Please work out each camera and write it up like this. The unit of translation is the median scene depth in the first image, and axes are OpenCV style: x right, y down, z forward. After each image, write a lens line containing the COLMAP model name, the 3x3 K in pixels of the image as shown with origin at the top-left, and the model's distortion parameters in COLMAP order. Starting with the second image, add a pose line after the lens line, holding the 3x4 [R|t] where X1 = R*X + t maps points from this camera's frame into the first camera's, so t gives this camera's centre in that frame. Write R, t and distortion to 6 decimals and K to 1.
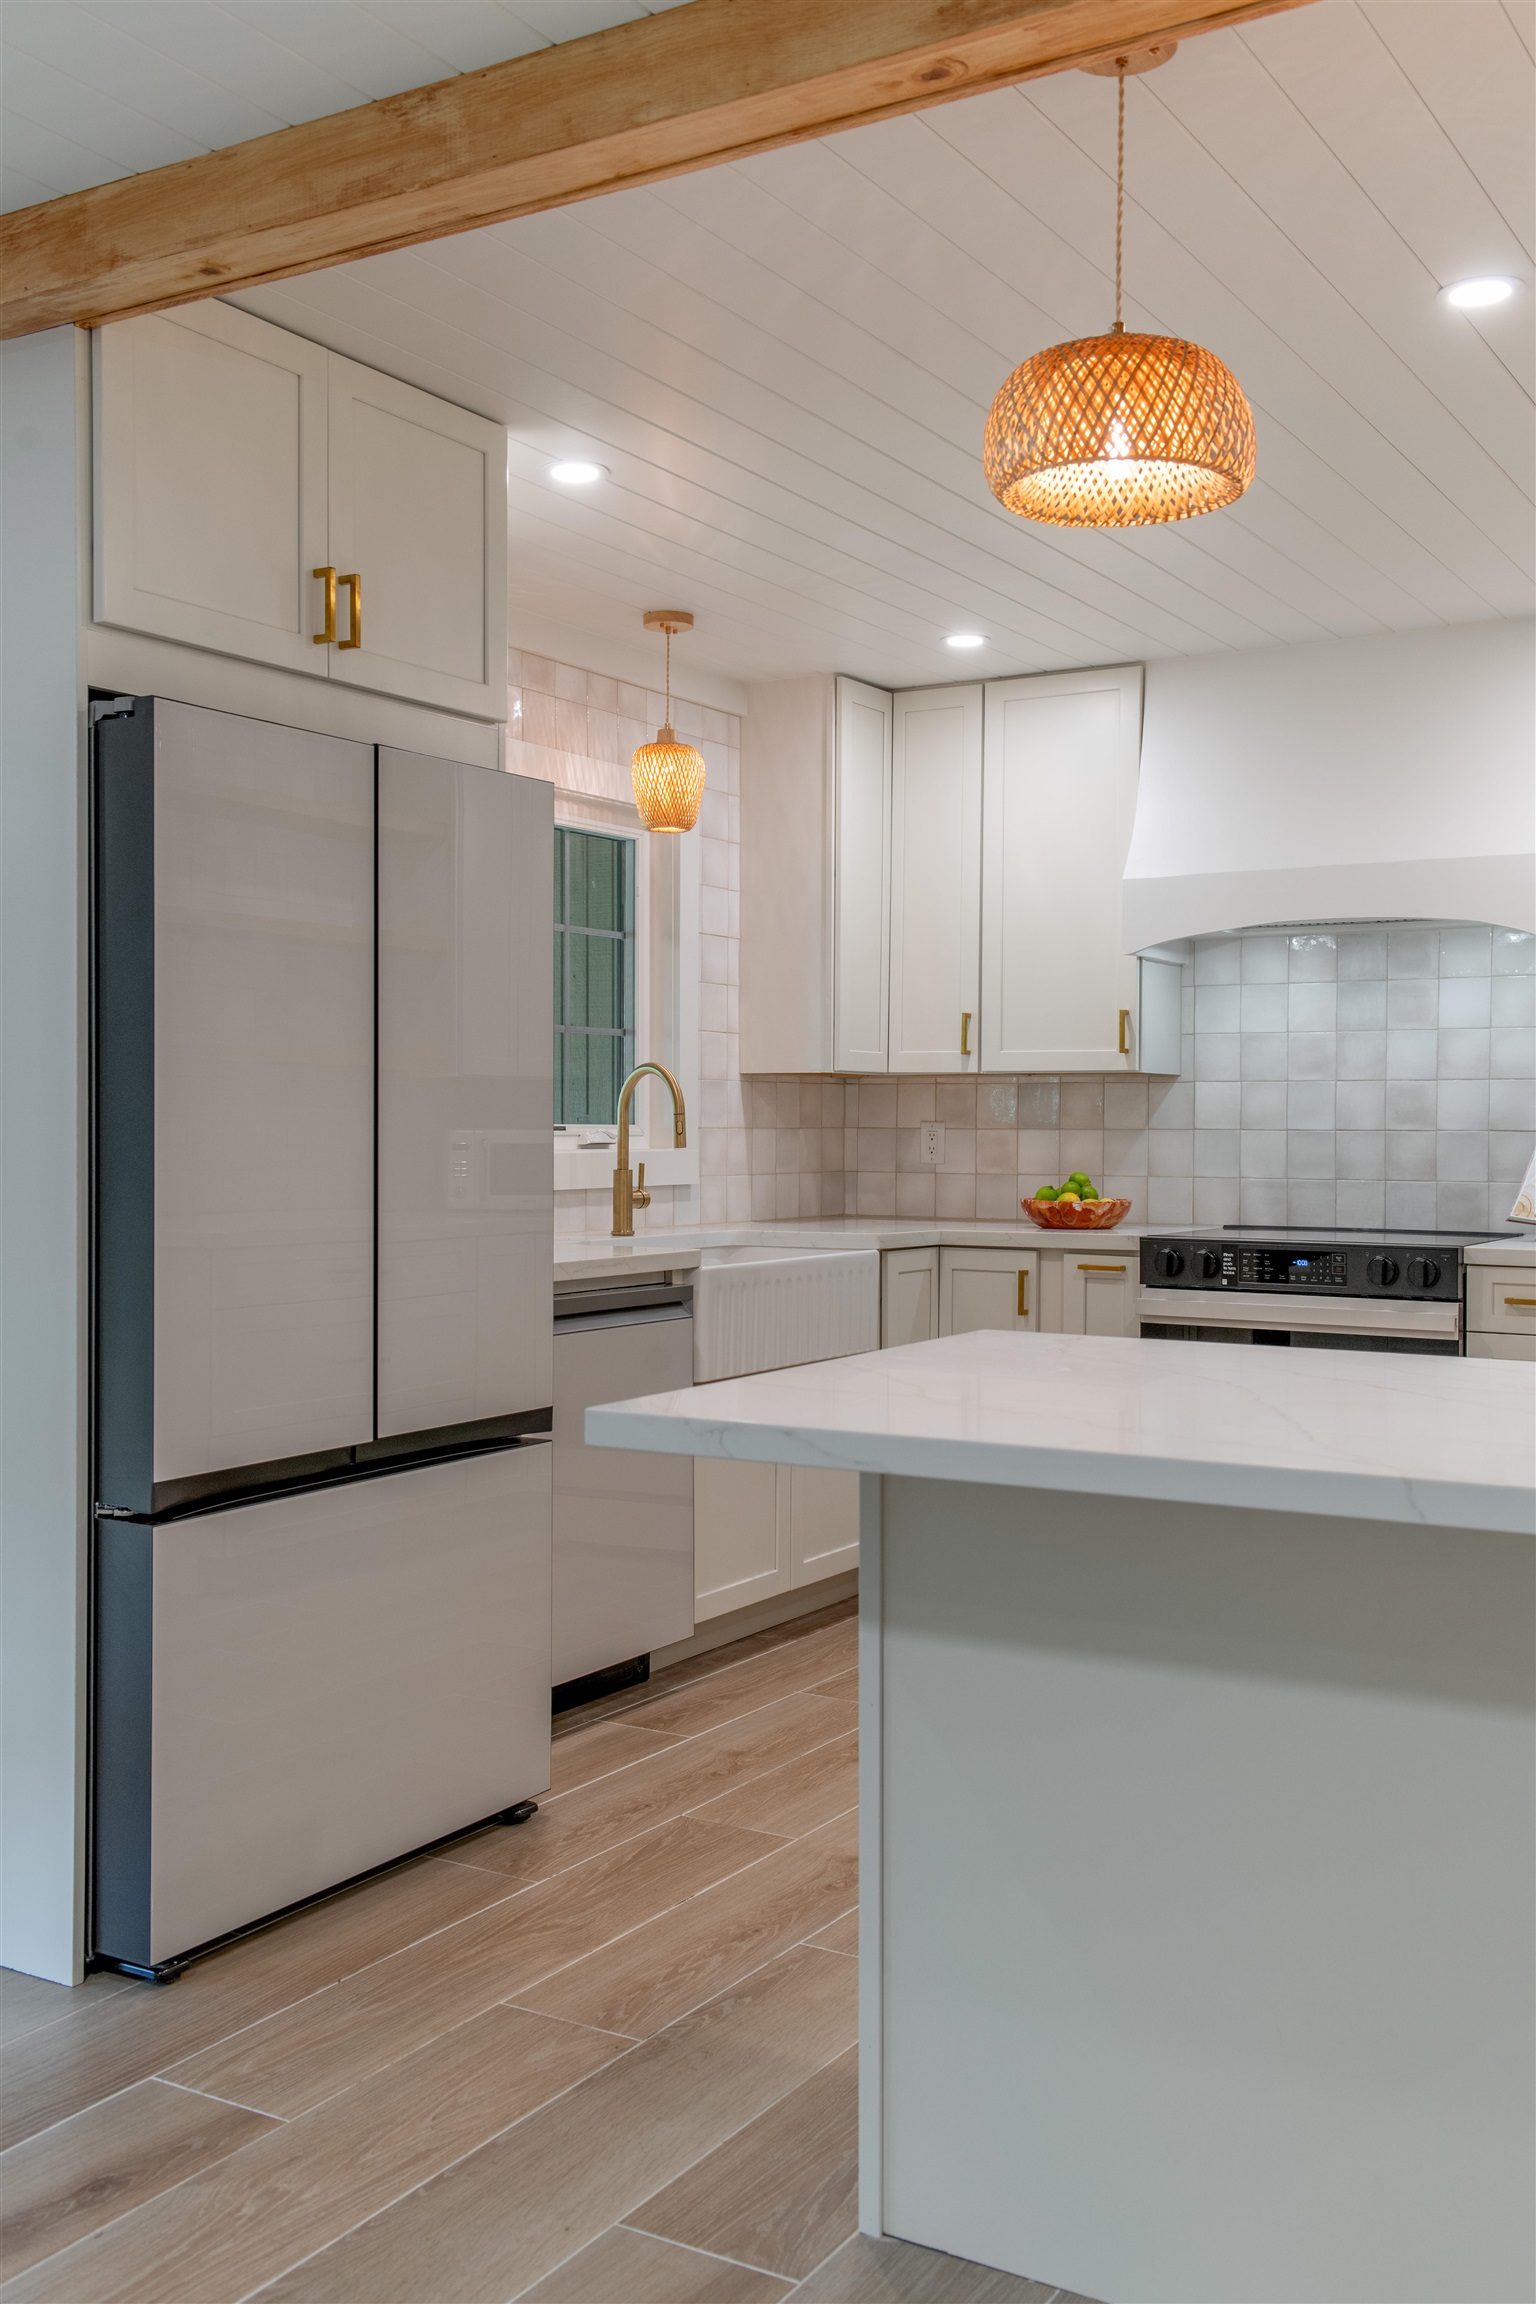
lens RADIAL K [[2167.8, 0, 753.0], [0, 2167.8, 1143.7], [0, 0, 1]] dist [0.041174, 0.000000]
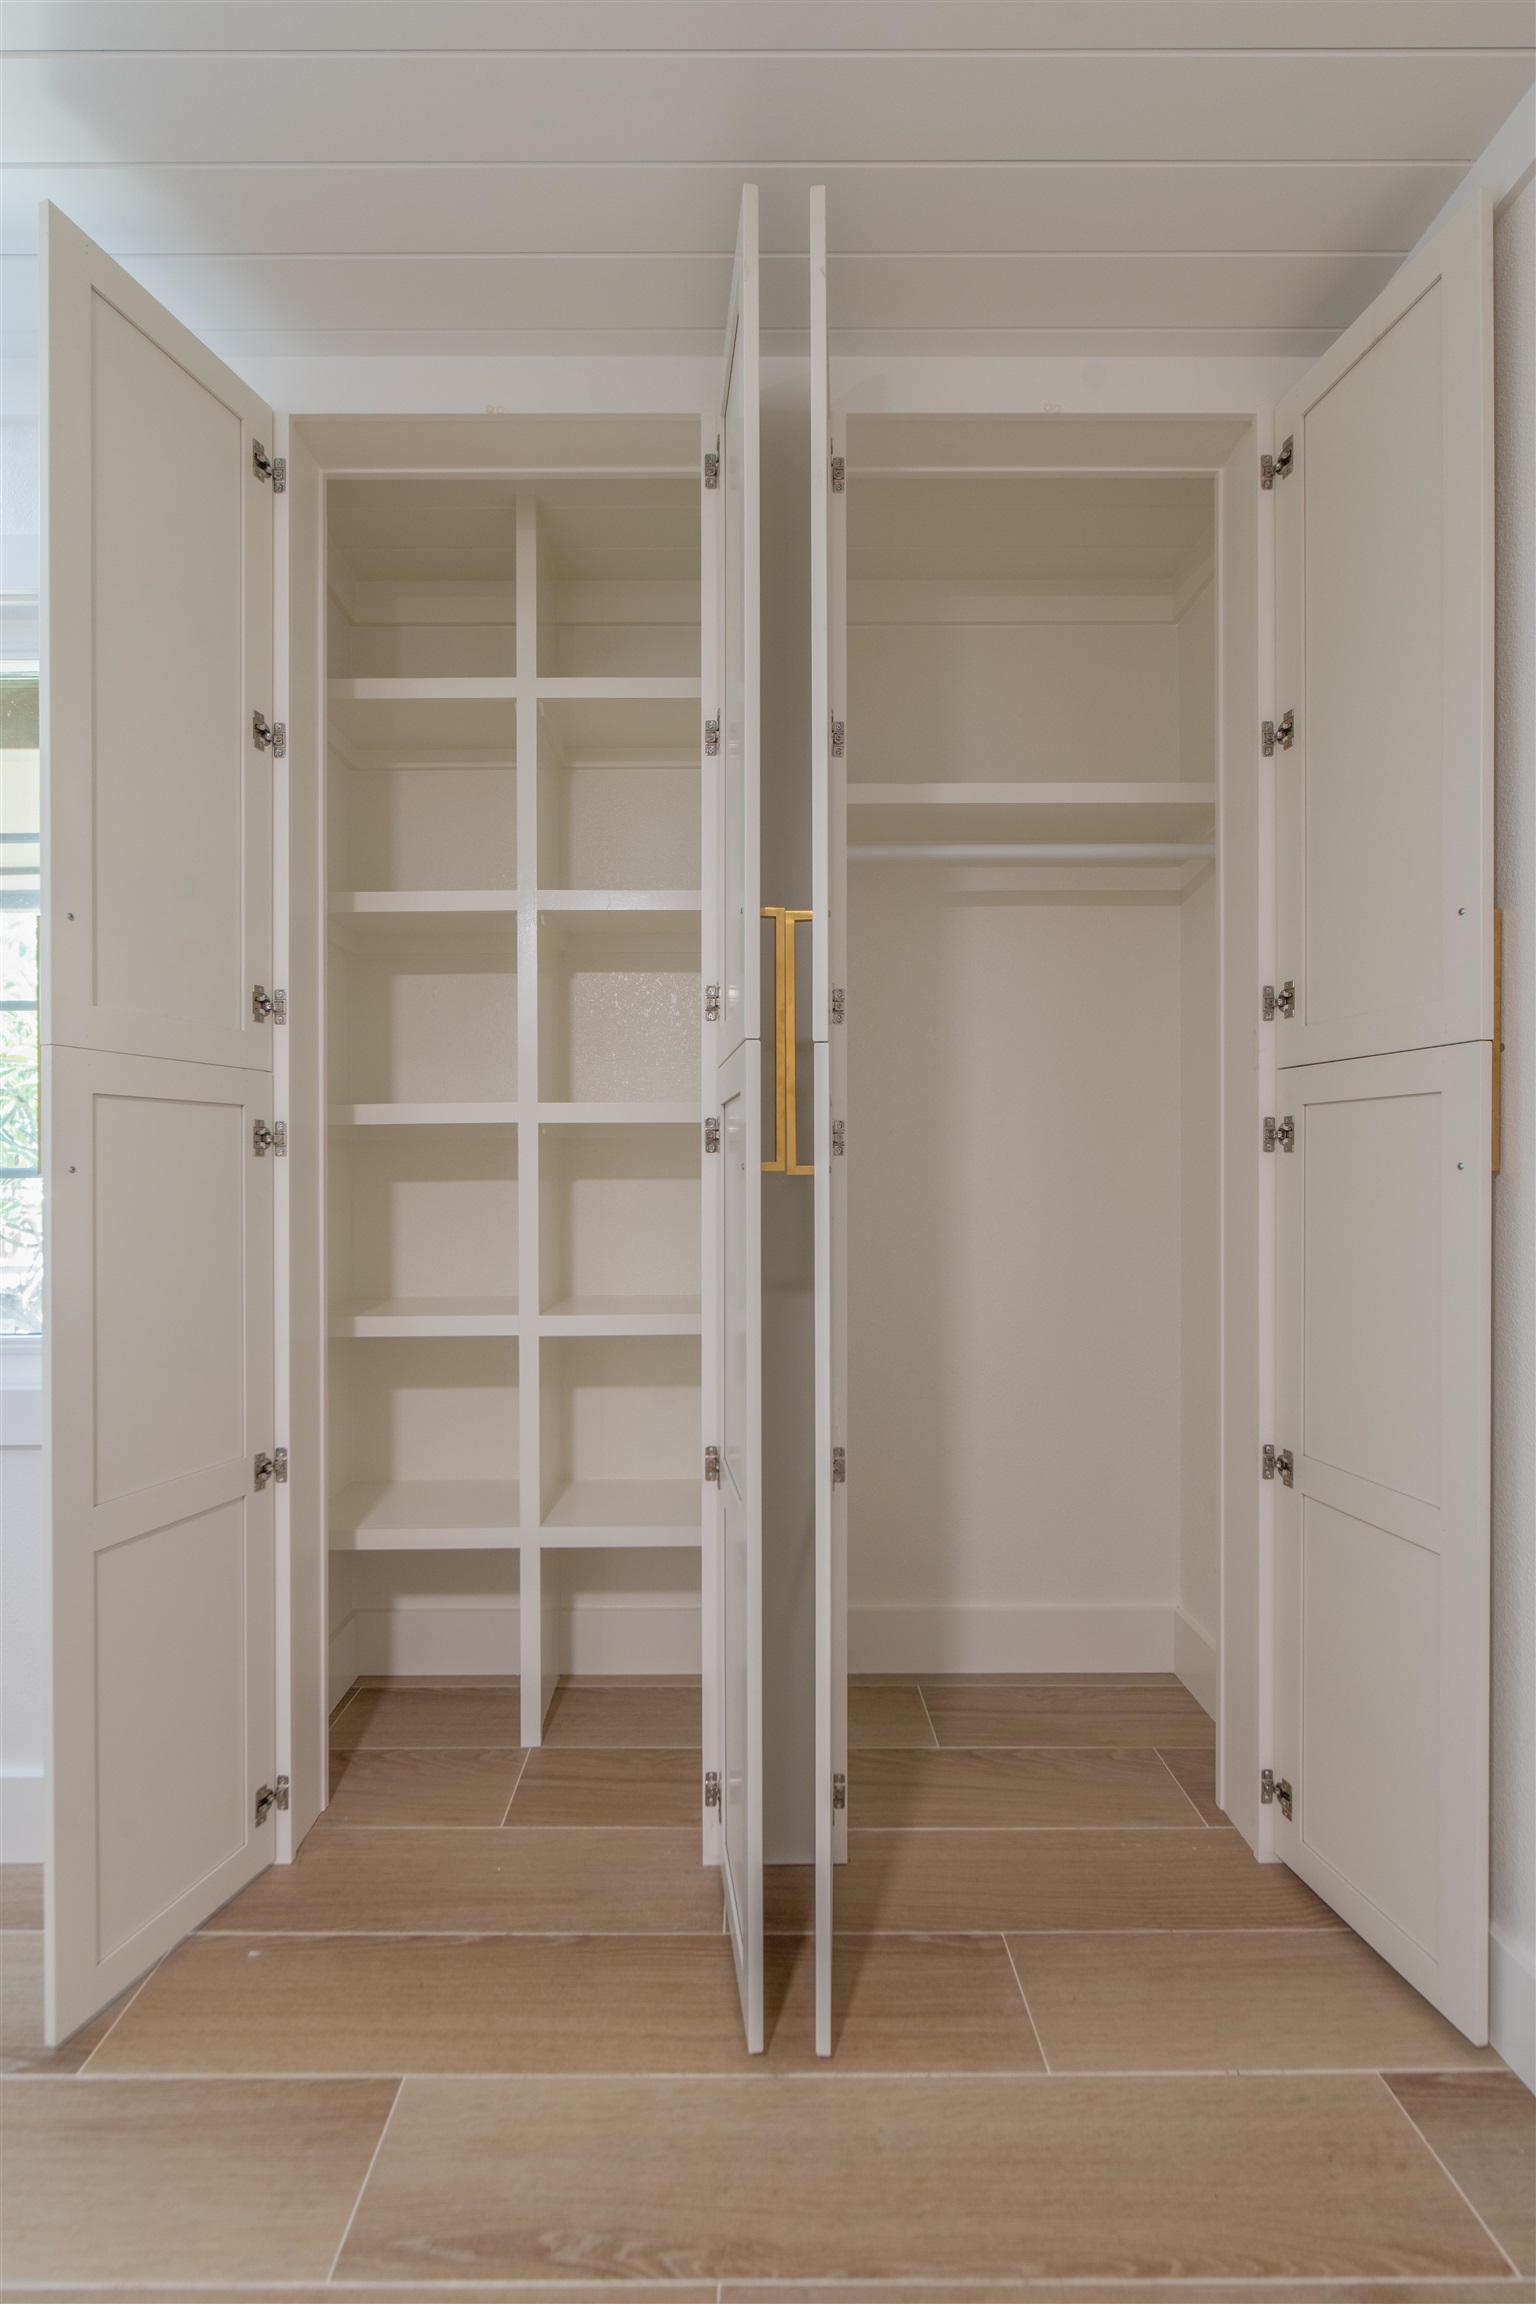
lens RADIAL K [[984.2, 0, 771.5], [0, 984.2, 1153.9], [0, 0, 1]] dist [-0.007602, 0.000702]
pose [[-0.519761, -0.000921, 0.854311, -0.405772], [0.010448, 0.999918, 0.007434, 0.013074], [-0.854248, 0.012790, -0.519709, 1.339291]]
